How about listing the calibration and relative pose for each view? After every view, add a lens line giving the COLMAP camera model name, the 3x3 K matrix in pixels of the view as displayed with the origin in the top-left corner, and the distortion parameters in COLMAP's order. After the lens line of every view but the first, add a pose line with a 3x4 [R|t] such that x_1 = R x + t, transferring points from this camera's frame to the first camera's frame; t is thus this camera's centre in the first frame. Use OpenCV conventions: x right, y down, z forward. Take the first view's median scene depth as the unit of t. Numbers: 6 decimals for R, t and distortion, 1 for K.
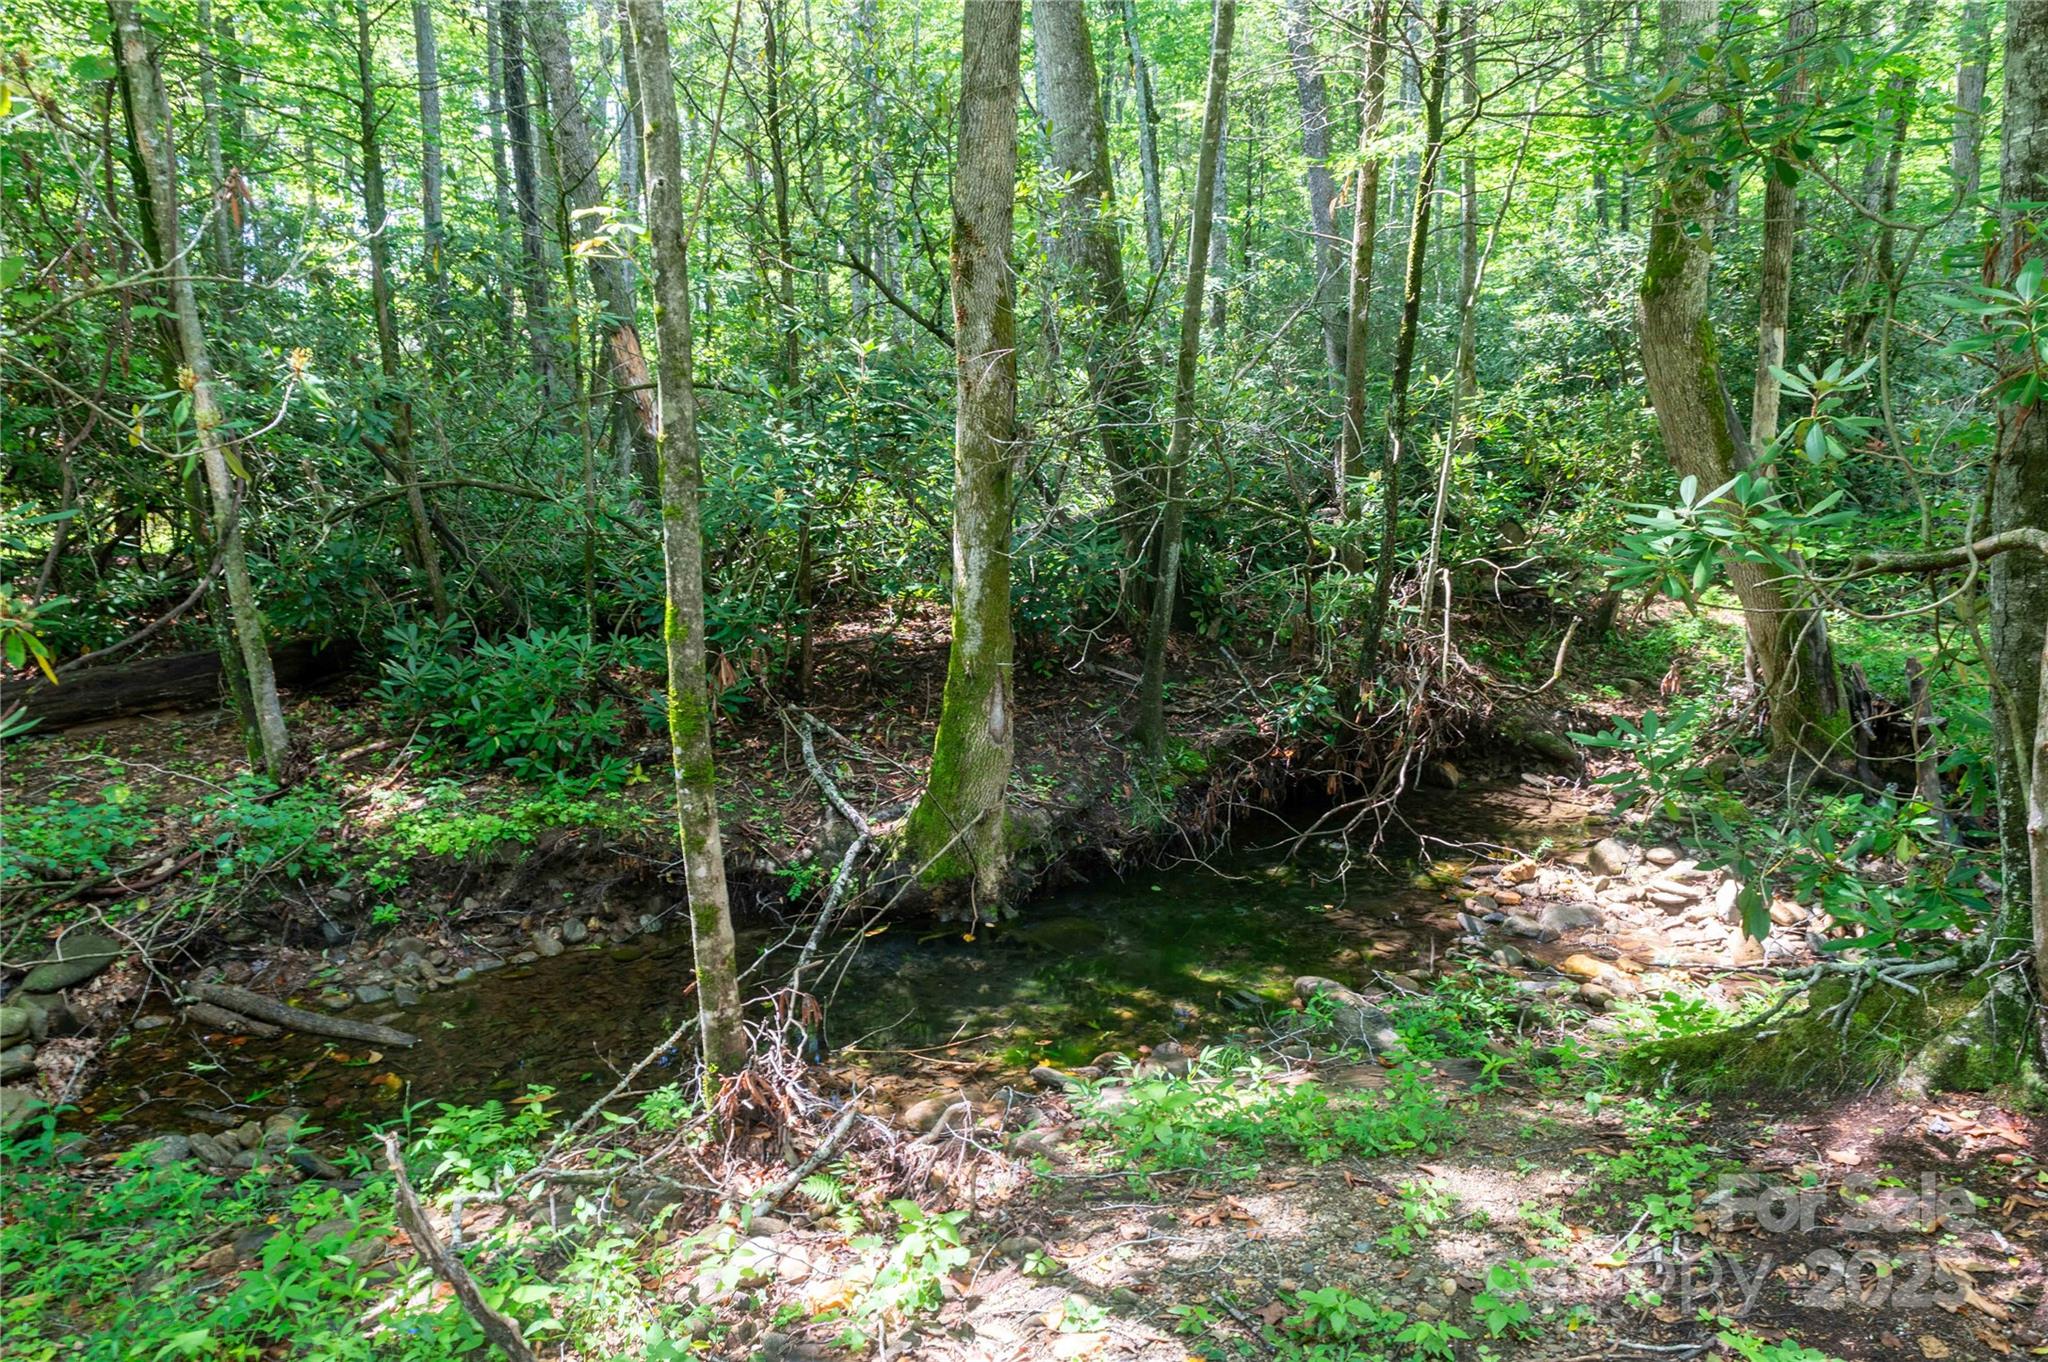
lens RADIAL K [[1375.9, 0, 1024.3], [0, 1375.9, 688.1], [0, 0, 1]] dist [0.003742, -0.003477]
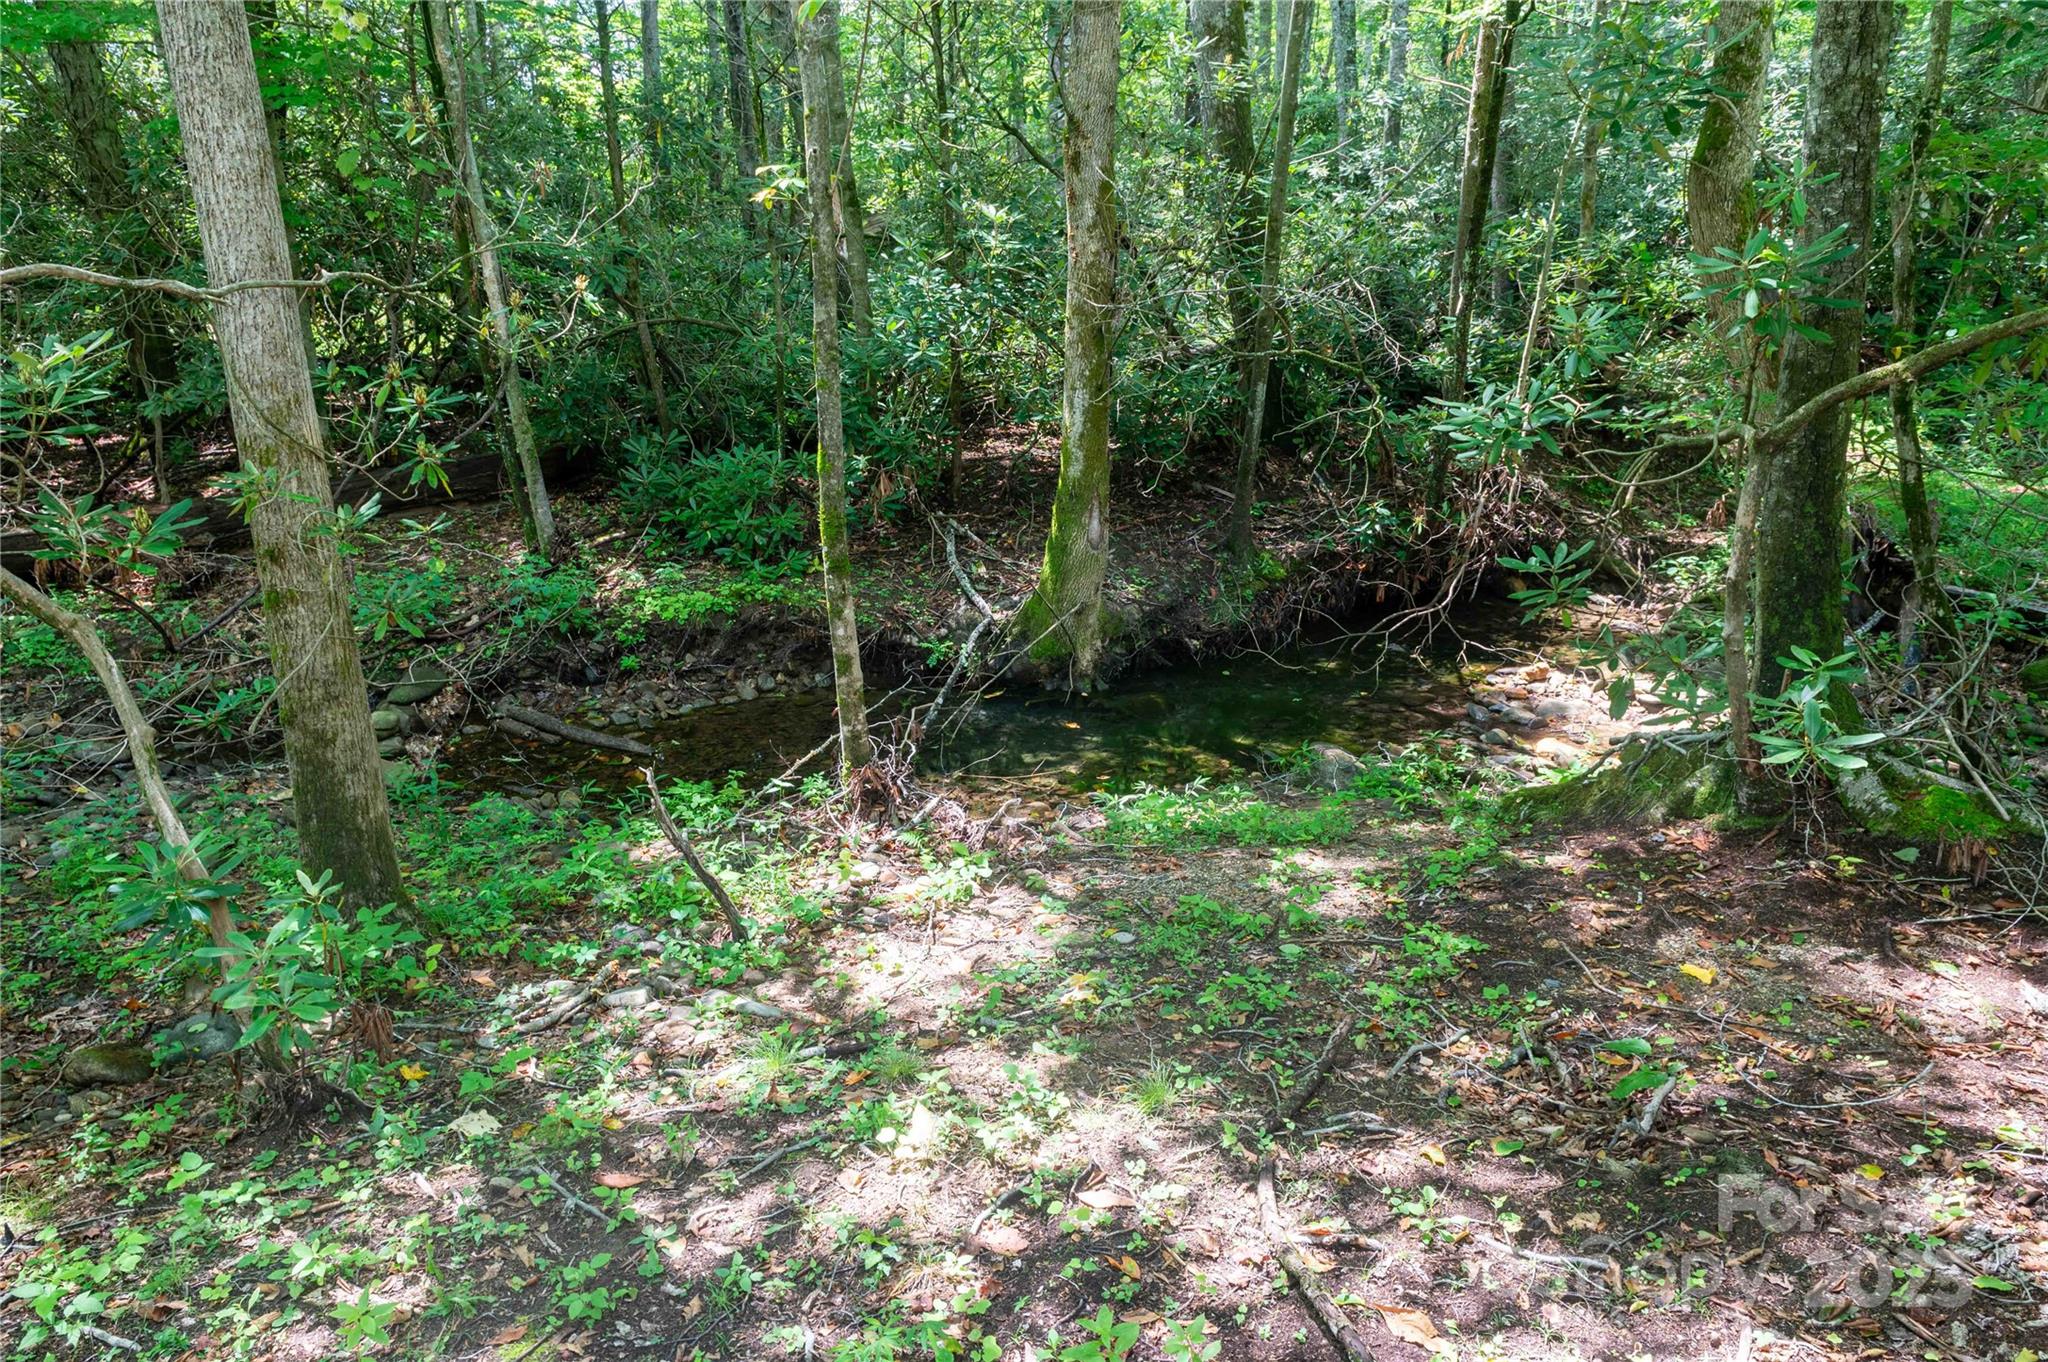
lens RADIAL K [[1403.2, 0, 1028.0], [0, 1403.2, 687.7], [0, 0, 1]] dist [0.004692, -0.003299]
pose [[0.989007, 0.047537, -0.140016, 0.107513], [-0.027205, 0.989247, 0.143700, -0.017514], [0.145342, -0.138312, 0.979666, -0.274301]]
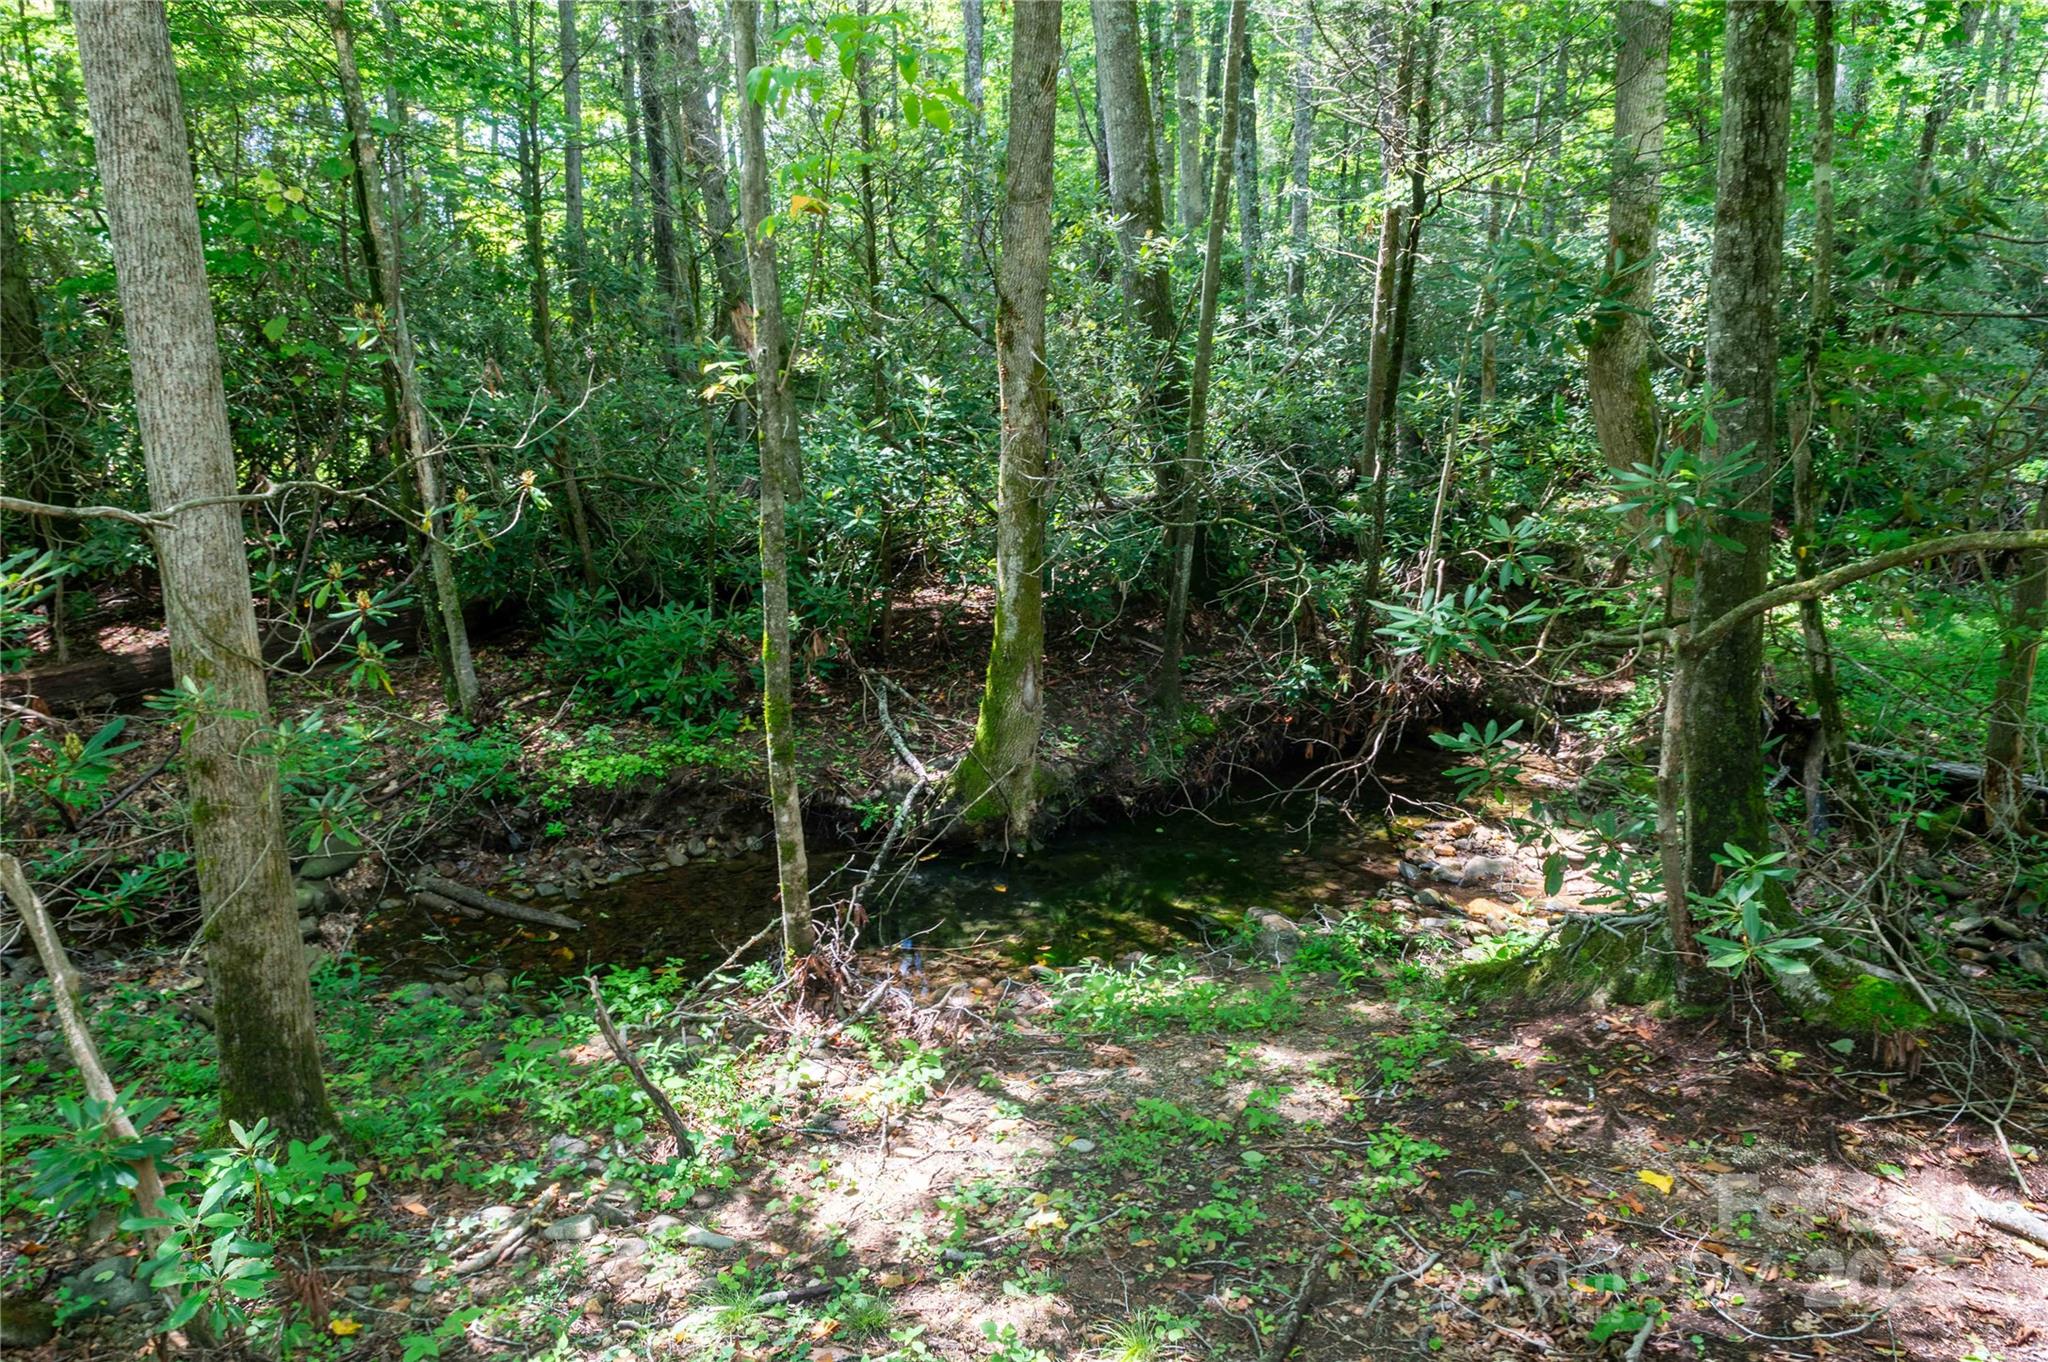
lens RADIAL K [[1405.1, 0, 1028.0], [0, 1405.1, 682.1], [0, 0, 1]] dist [0.004417, -0.001616]
pose [[0.996352, 0.030030, -0.079882, 0.083162], [-0.025271, 0.997883, 0.059932, -0.064880], [0.081513, -0.057695, 0.995001, -0.275775]]
